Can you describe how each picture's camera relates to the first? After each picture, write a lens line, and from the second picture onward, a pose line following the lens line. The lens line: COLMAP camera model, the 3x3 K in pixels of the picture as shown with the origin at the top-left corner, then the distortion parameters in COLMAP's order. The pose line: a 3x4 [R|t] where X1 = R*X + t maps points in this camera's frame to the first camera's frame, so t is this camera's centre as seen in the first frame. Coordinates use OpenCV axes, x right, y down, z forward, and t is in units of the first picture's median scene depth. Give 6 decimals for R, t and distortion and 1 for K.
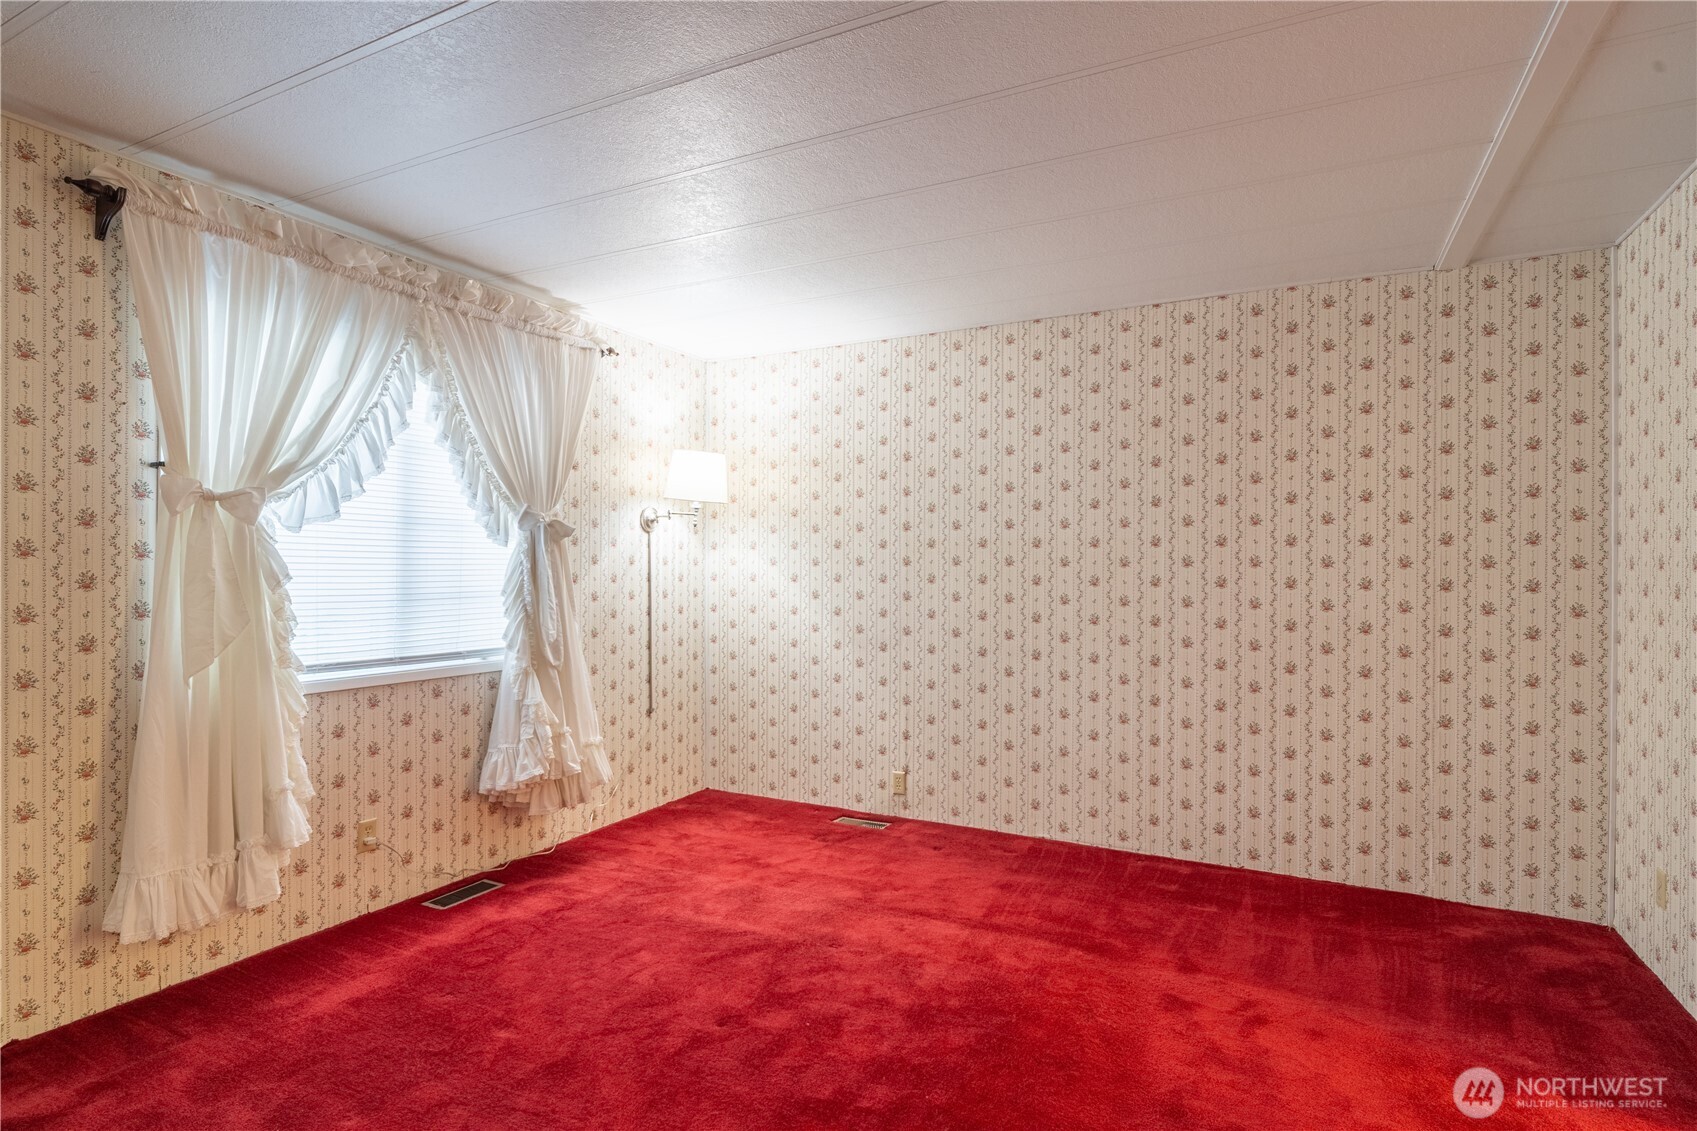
lens RADIAL K [[883.8, 0, 837.4], [0, 883.8, 563.8], [0, 0, 1]] dist [-0.003818, -0.000084]
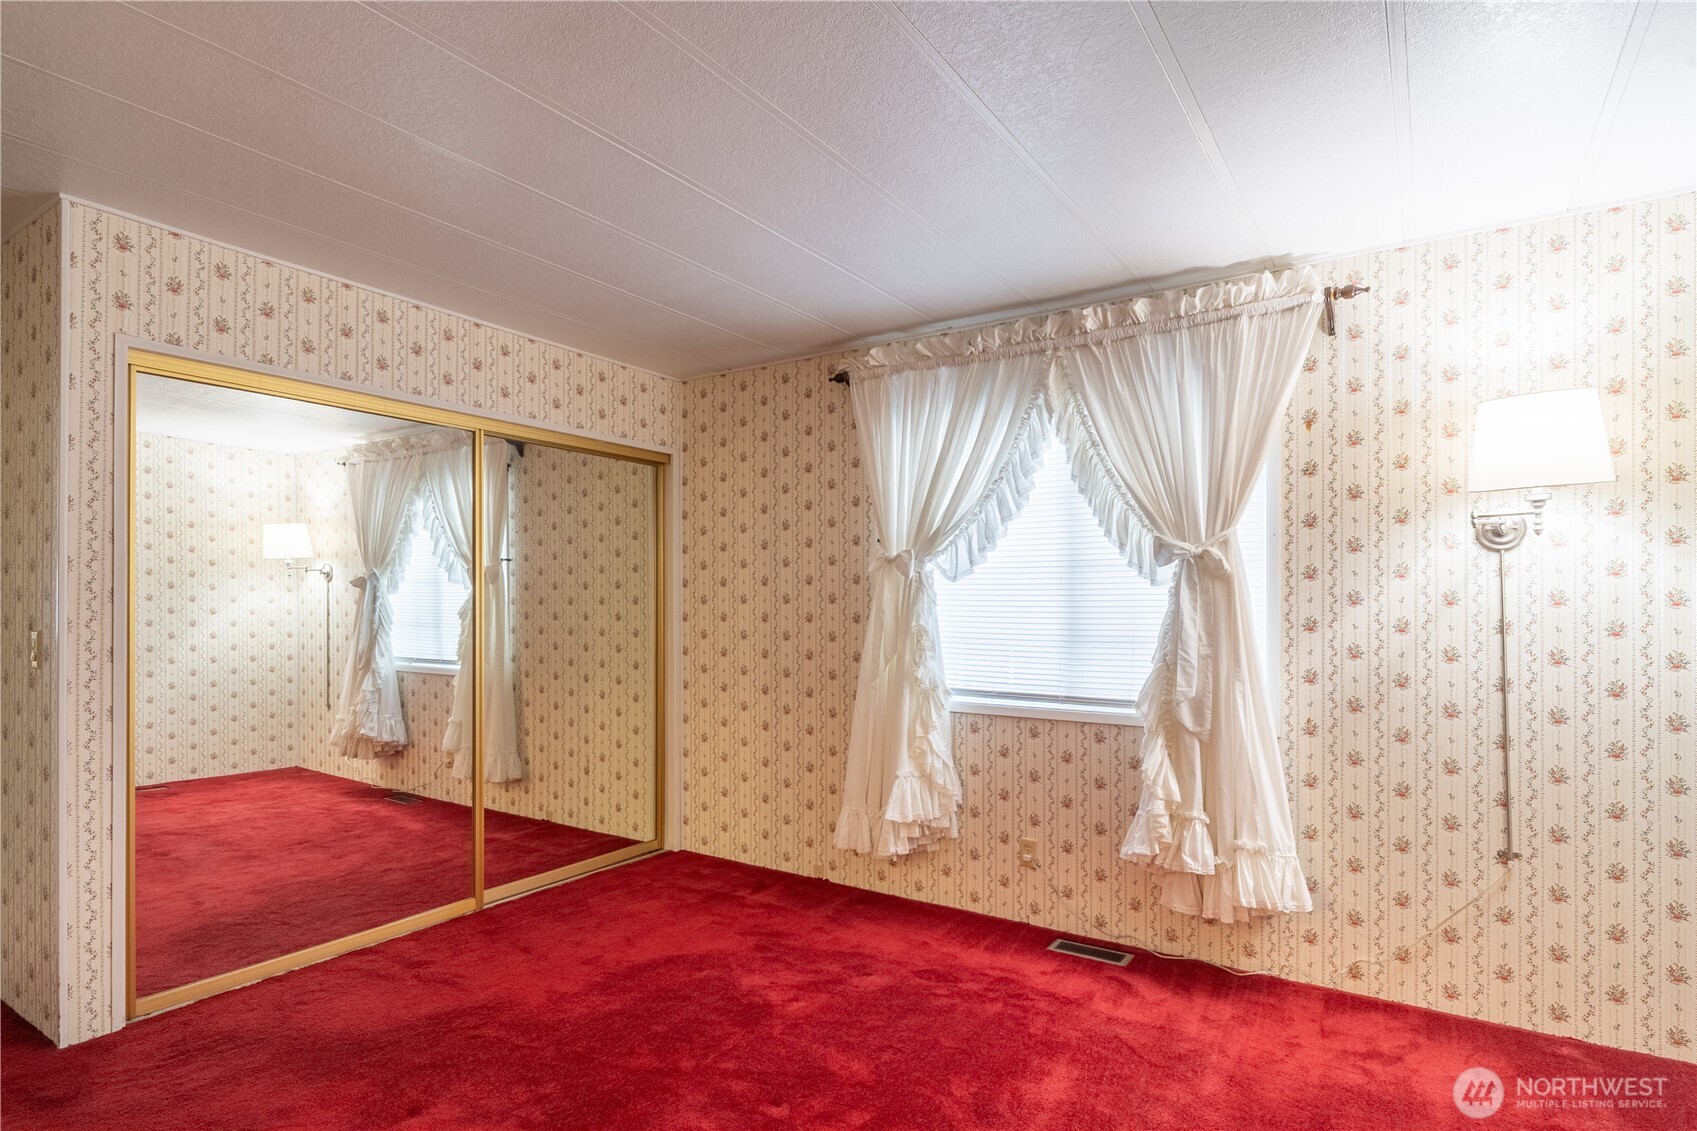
lens RADIAL K [[883.8, 0, 837.9], [0, 883.8, 602.0], [0, 0, 1]] dist [-0.003818, -0.000084]
pose [[-0.112773, -0.009688, -0.993574, 0.572940], [0.001292, 0.999950, -0.009897, 0.005174], [0.993620, -0.002399, -0.112755, 0.857322]]
